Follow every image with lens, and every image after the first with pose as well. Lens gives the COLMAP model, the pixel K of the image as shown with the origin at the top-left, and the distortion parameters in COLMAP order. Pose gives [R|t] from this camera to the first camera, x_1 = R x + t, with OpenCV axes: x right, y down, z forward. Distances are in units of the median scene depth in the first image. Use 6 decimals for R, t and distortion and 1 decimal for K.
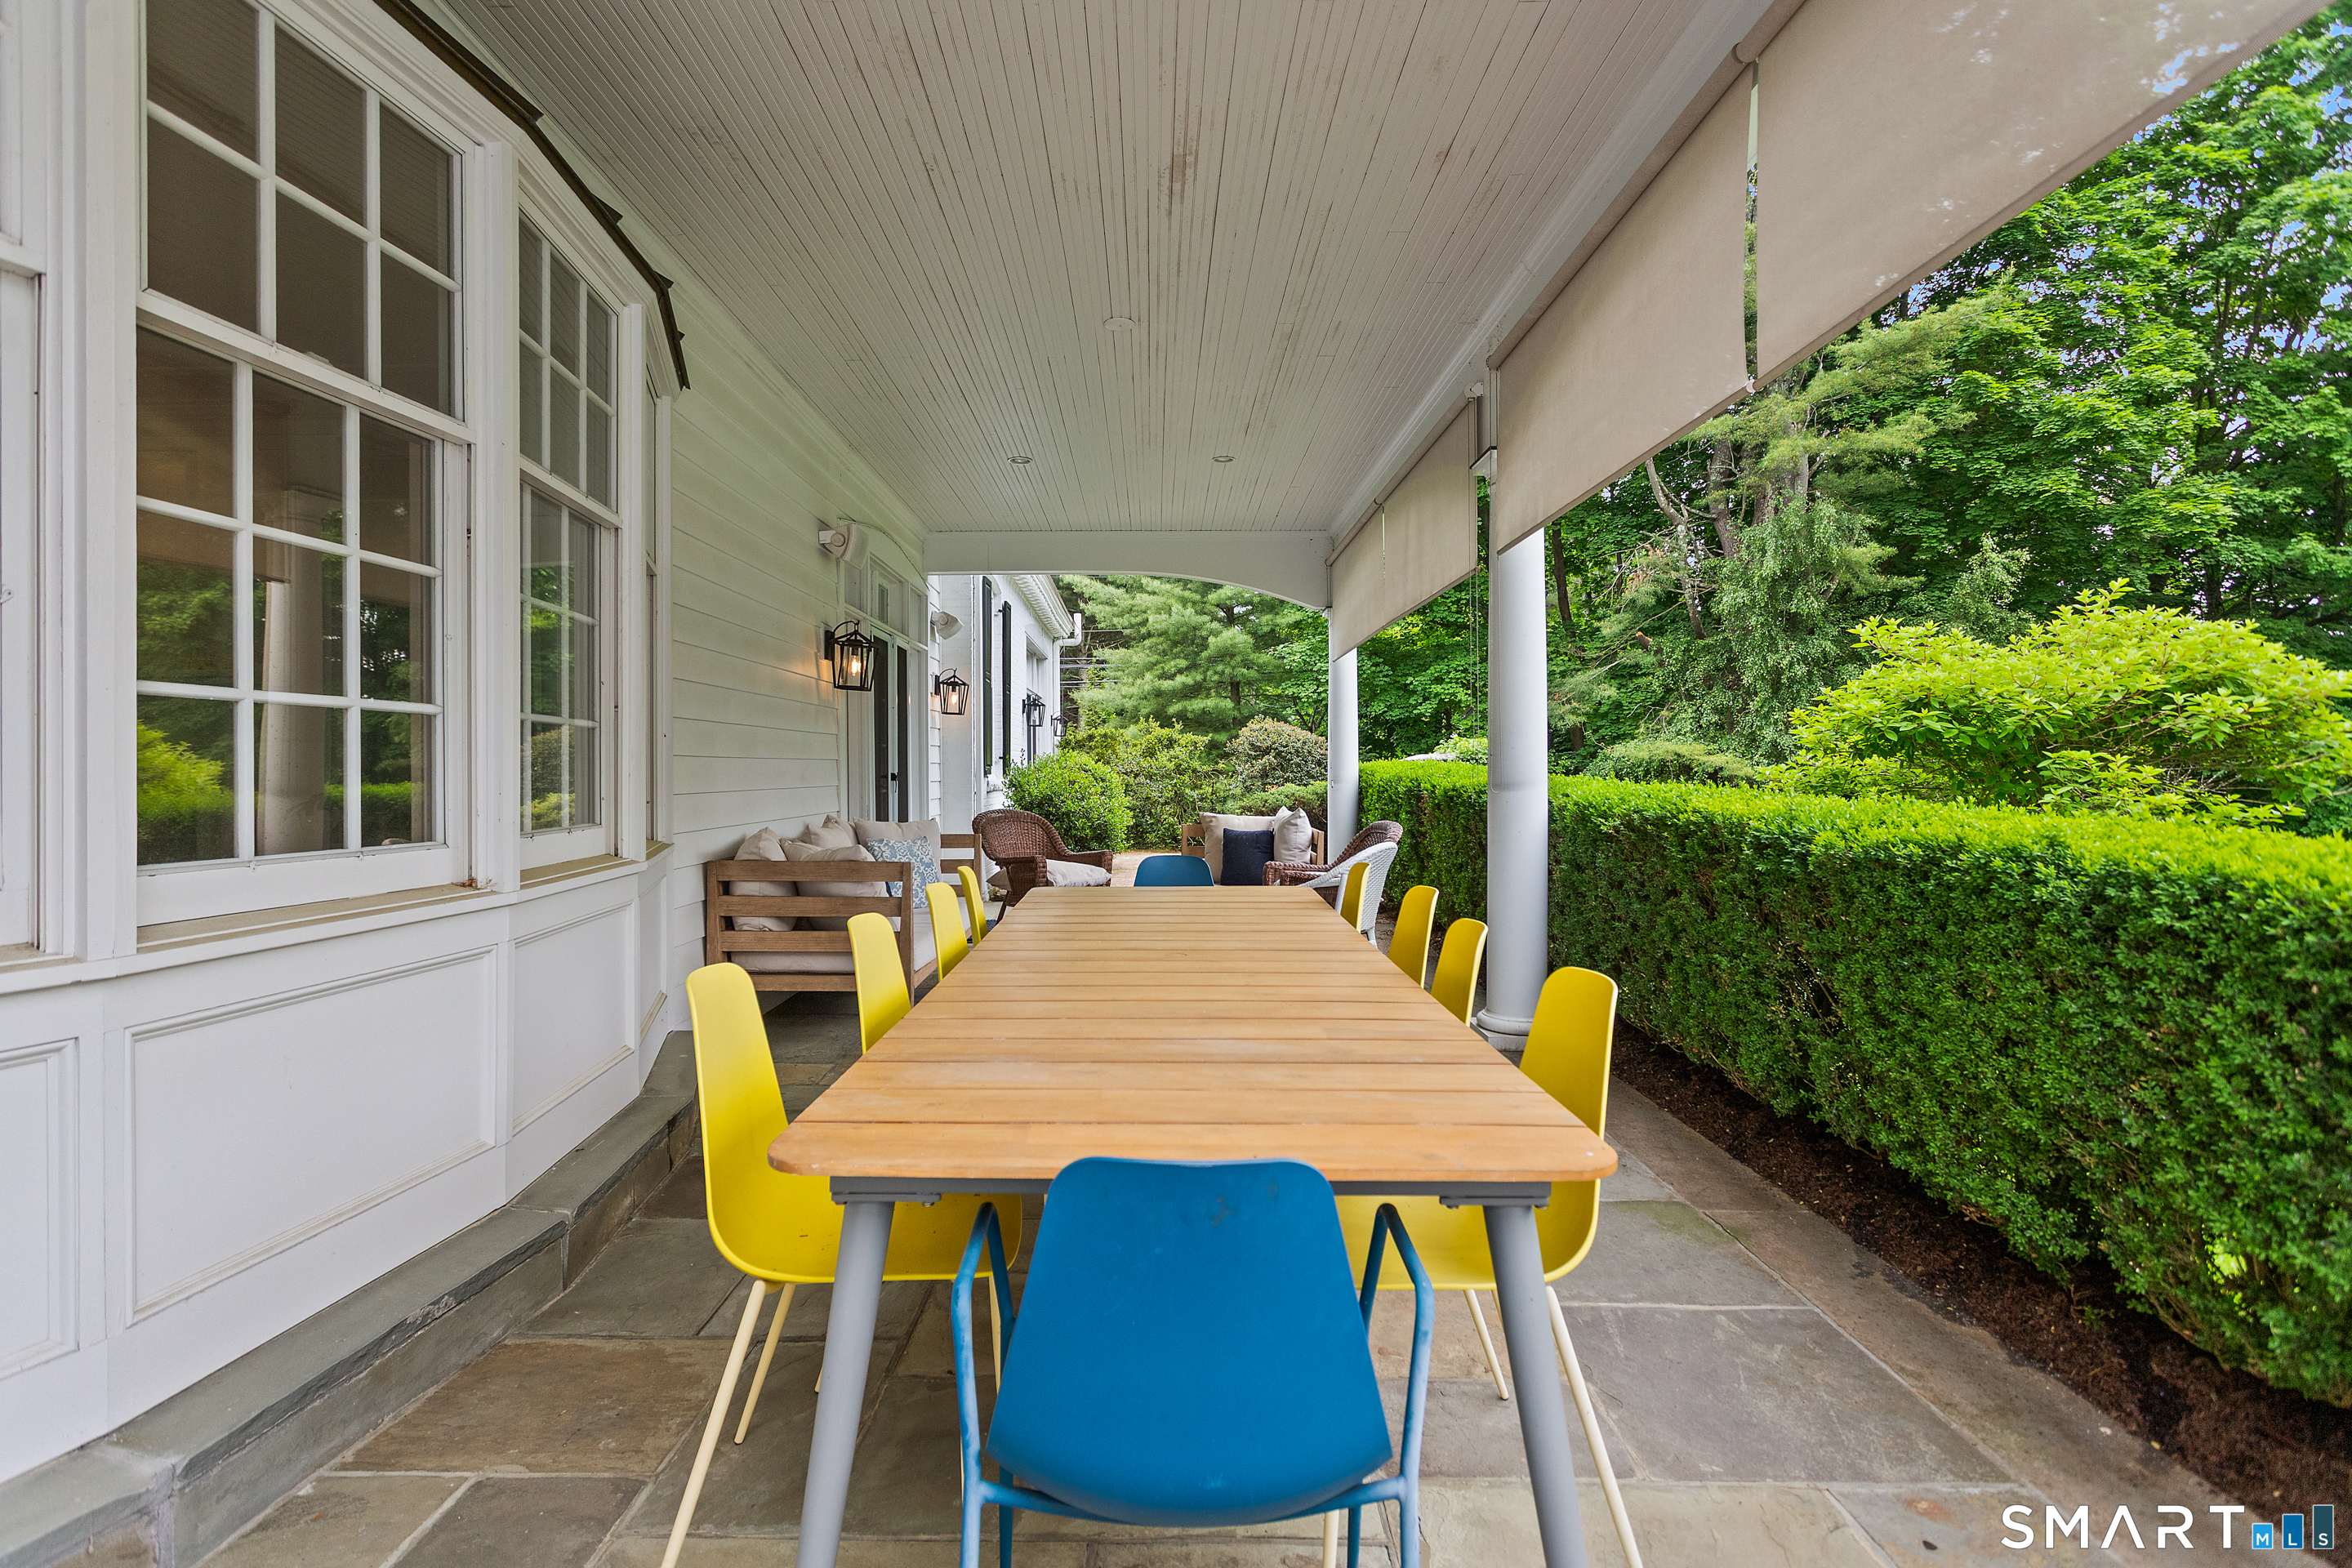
lens RADIAL K [[1108.4, 0, 1176.0], [0, 1108.4, 784.0], [0, 0, 1]] dist [0.000899, 0.000231]
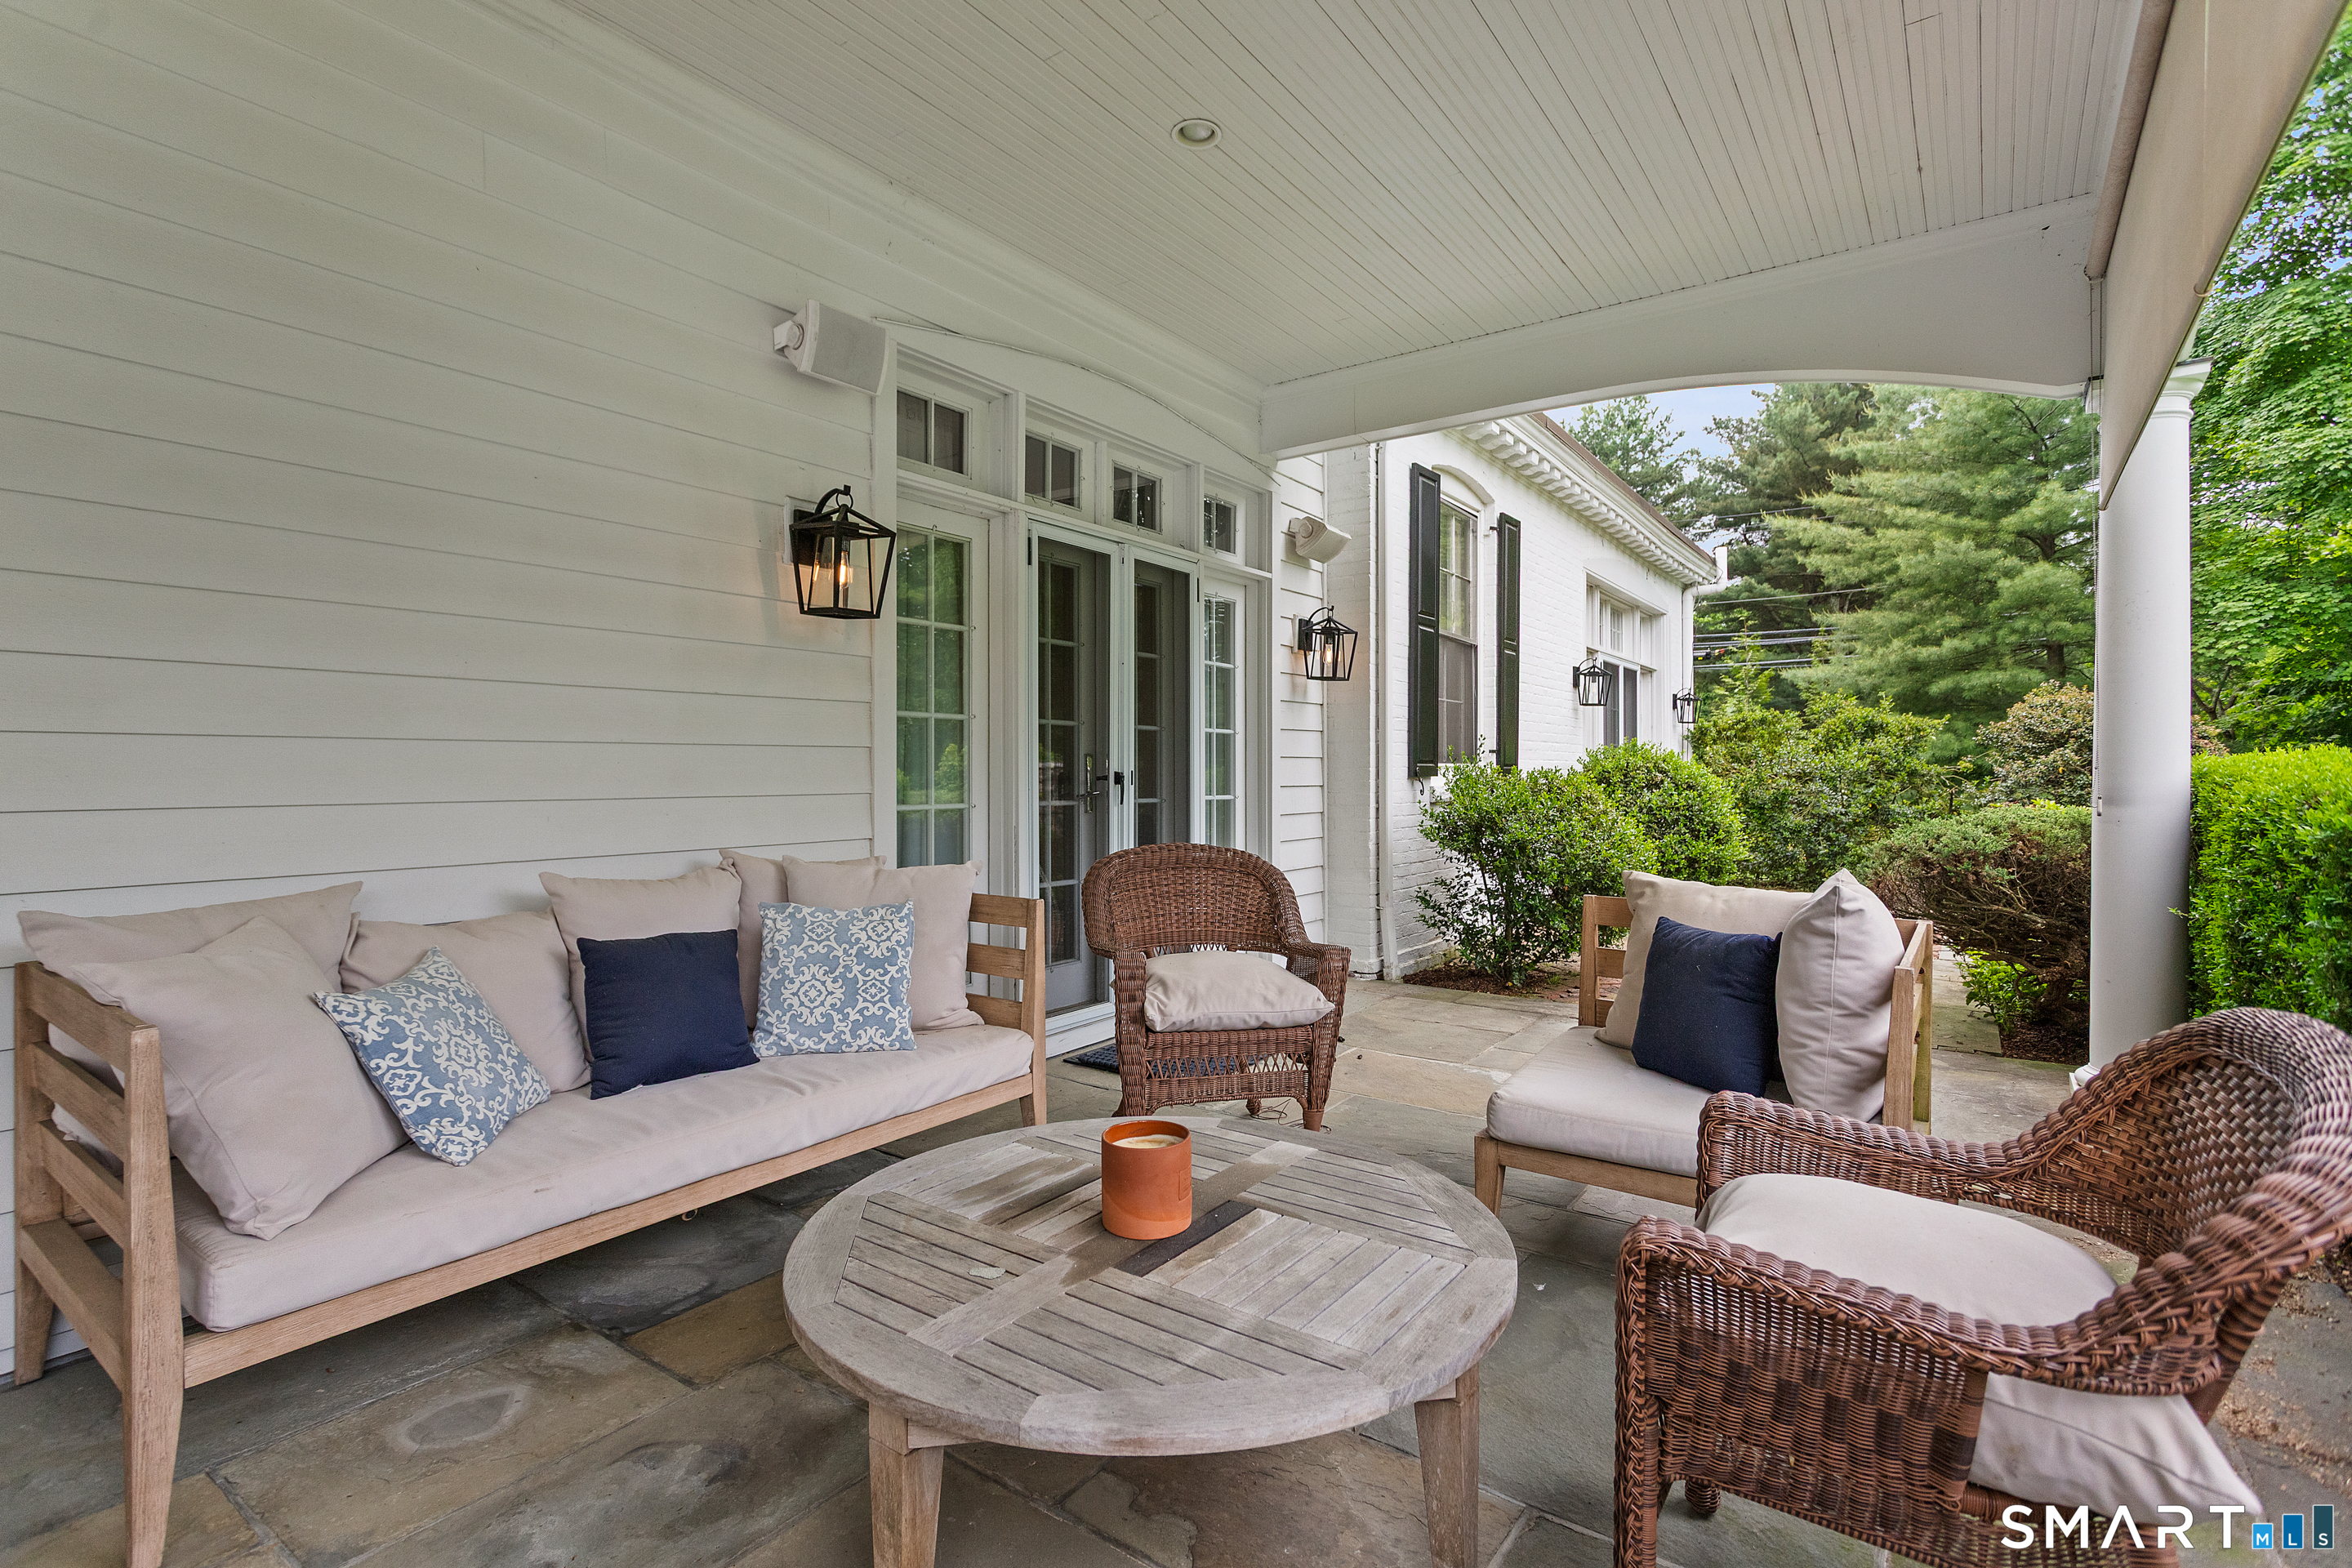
lens RADIAL K [[1108.4, 0, 1176.0], [0, 1108.4, 784.0], [0, 0, 1]] dist [0.000899, 0.000231]
pose [[0.799701, 0.012458, -0.600270, 0.034897], [-0.012804, 0.999911, 0.003694, -0.001752], [0.600263, 0.004732, 0.799789, 0.142547]]
